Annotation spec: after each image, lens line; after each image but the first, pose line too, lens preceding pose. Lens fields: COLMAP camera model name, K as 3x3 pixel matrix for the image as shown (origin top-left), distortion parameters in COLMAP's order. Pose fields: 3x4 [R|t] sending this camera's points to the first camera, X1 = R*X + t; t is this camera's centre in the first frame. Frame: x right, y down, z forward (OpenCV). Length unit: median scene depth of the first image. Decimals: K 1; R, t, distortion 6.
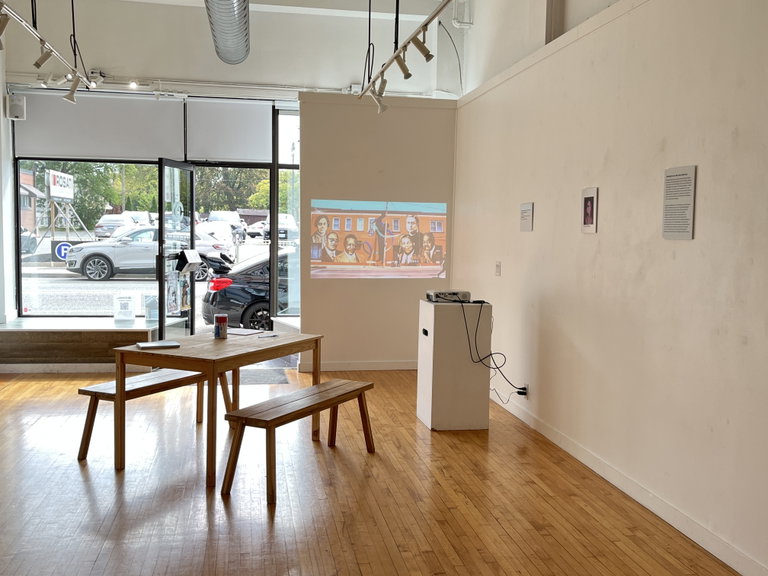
lens RADIAL K [[818.5, 0, 384.1], [0, 818.5, 288.5], [0, 0, 1]] dist [-0.028401, 0.000000]
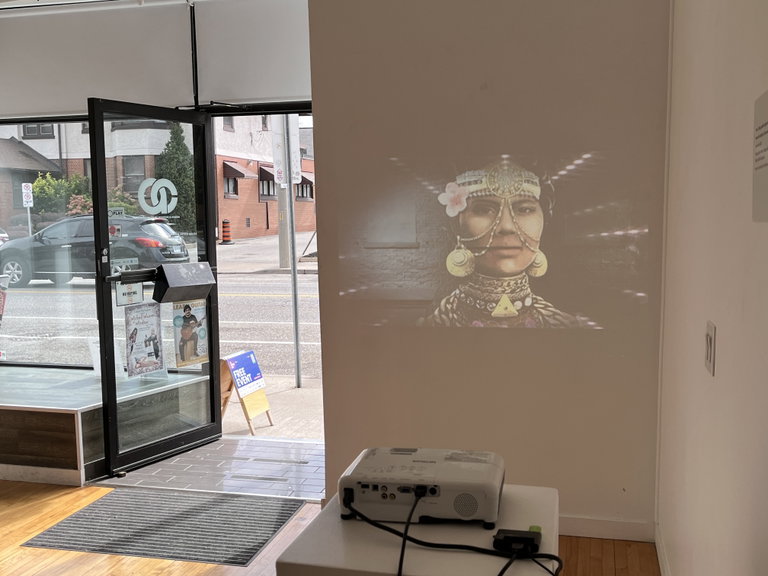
lens RADIAL K [[818.5, 0, 385.8], [0, 818.5, 290.1], [0, 0, 1]] dist [-0.028401, 0.000000]
pose [[0.908125, 0.010694, -0.418563, 0.126747], [-0.002209, 0.999782, 0.020752, -0.041513], [0.418694, -0.017920, 0.907951, 0.558791]]
